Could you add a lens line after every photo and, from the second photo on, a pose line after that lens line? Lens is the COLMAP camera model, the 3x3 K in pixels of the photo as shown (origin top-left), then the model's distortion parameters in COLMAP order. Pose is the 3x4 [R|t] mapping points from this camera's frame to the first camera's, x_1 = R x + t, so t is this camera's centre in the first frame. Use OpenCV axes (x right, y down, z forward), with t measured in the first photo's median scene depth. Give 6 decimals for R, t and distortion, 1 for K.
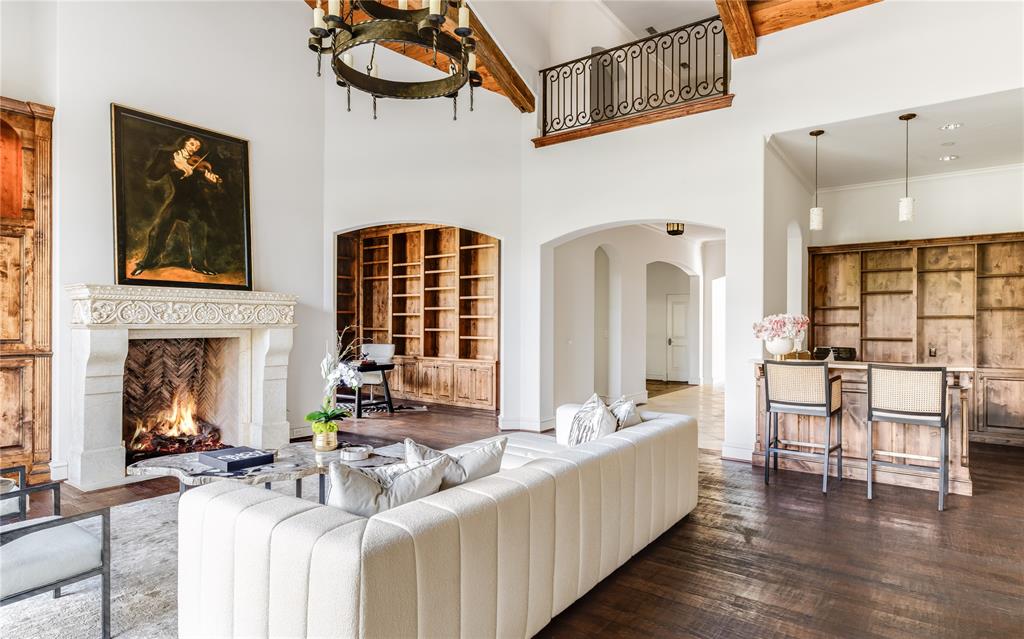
lens RADIAL K [[566.3, 0, 507.4], [0, 566.3, 320.6], [0, 0, 1]] dist [0.017998, 0.001061]
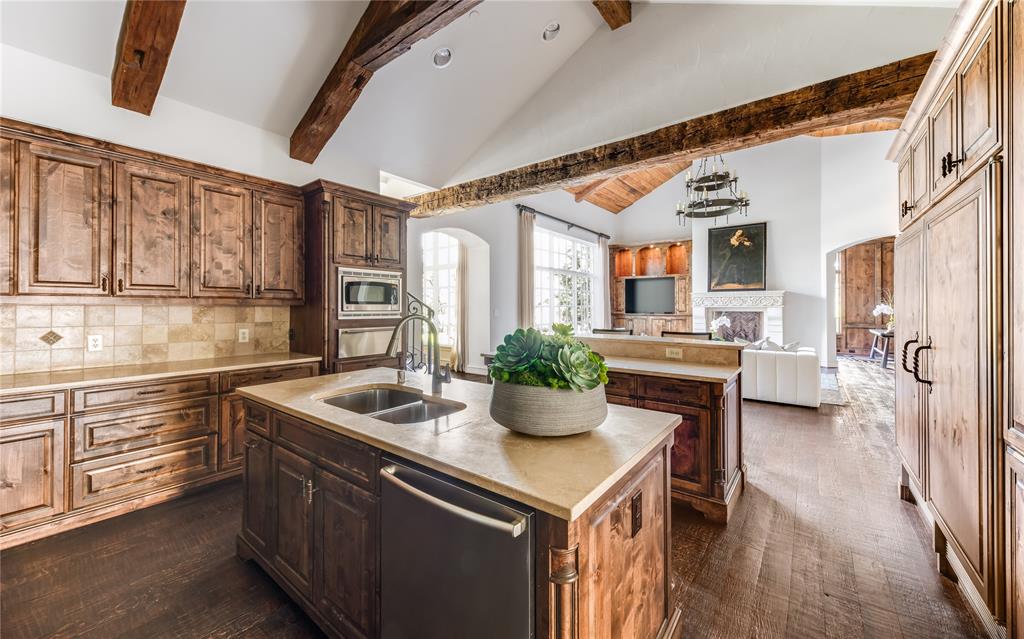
lens RADIAL K [[381.0, 0, 516.1], [0, 381.0, 305.6], [0, 0, 1]] dist [0.013383, 0.000112]
pose [[-0.008834, -0.009713, -0.999914, 0.958798], [0.006333, 0.999932, -0.009769, 0.013370], [0.999941, -0.006419, -0.008772, 0.048044]]
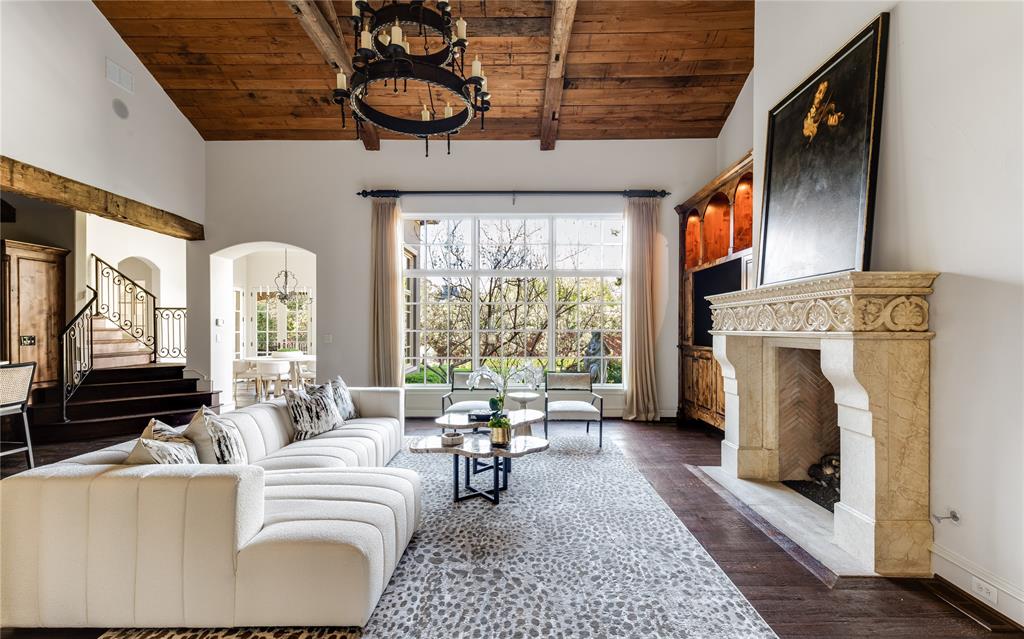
lens RADIAL K [[446.5, 0, 519.0], [0, 446.5, 328.4], [0, 0, 1]] dist [0.014690, -0.003140]
pose [[-0.797663, -0.005927, -0.603075, 0.105440], [-0.001971, 0.999972, -0.007220, 0.006787], [0.603100, -0.004571, -0.797652, 1.075867]]
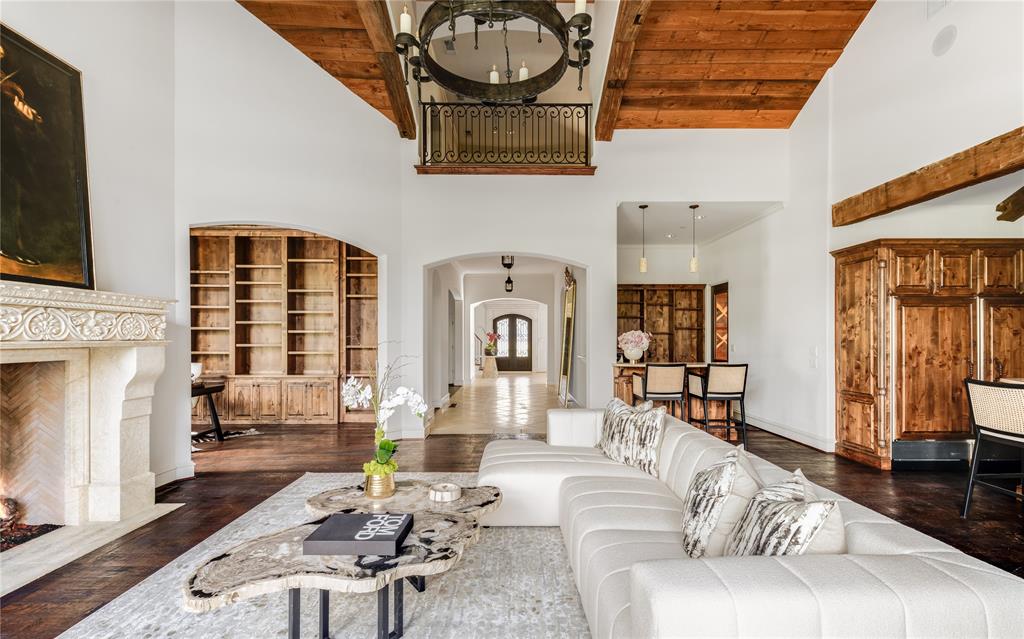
lens RADIAL K [[446.5, 0, 511.3], [0, 446.5, 338.0], [0, 0, 1]] dist [0.014690, -0.003140]
pose [[0.799367, -0.004018, 0.600829, -0.348181], [0.000776, 0.999984, 0.005656, 0.000291], [-0.600842, -0.004055, 0.799358, 0.239960]]
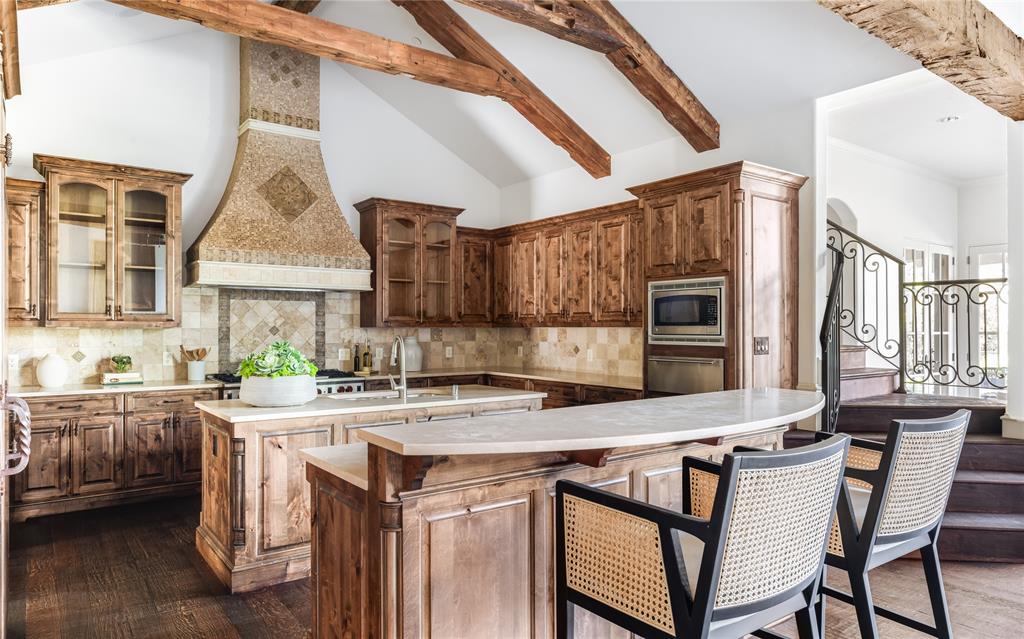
lens RADIAL K [[641.2, 0, 513.4], [0, 641.2, 322.1], [0, 0, 1]] dist [-0.008690, 0.000525]
pose [[-0.959850, -0.000869, 0.280513, 0.385626], [-0.005121, 0.999883, -0.014425, 0.011711], [-0.280468, -0.015282, -0.959742, 0.549854]]
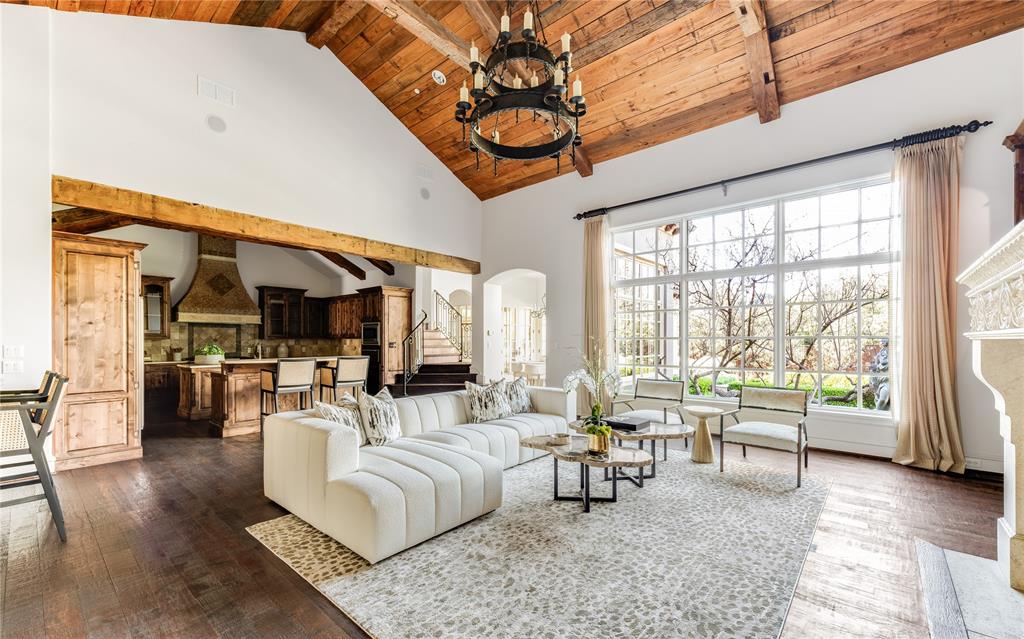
lens RADIAL K [[416.9, 0, 519.7], [0, 416.9, 337.5], [0, 0, 1]] dist [0.011470, -0.001175]
pose [[-0.998293, -0.002994, 0.058327, -0.138499], [-0.003658, 0.999930, -0.011278, 0.014785], [-0.058289, -0.011472, -0.998234, 1.123464]]
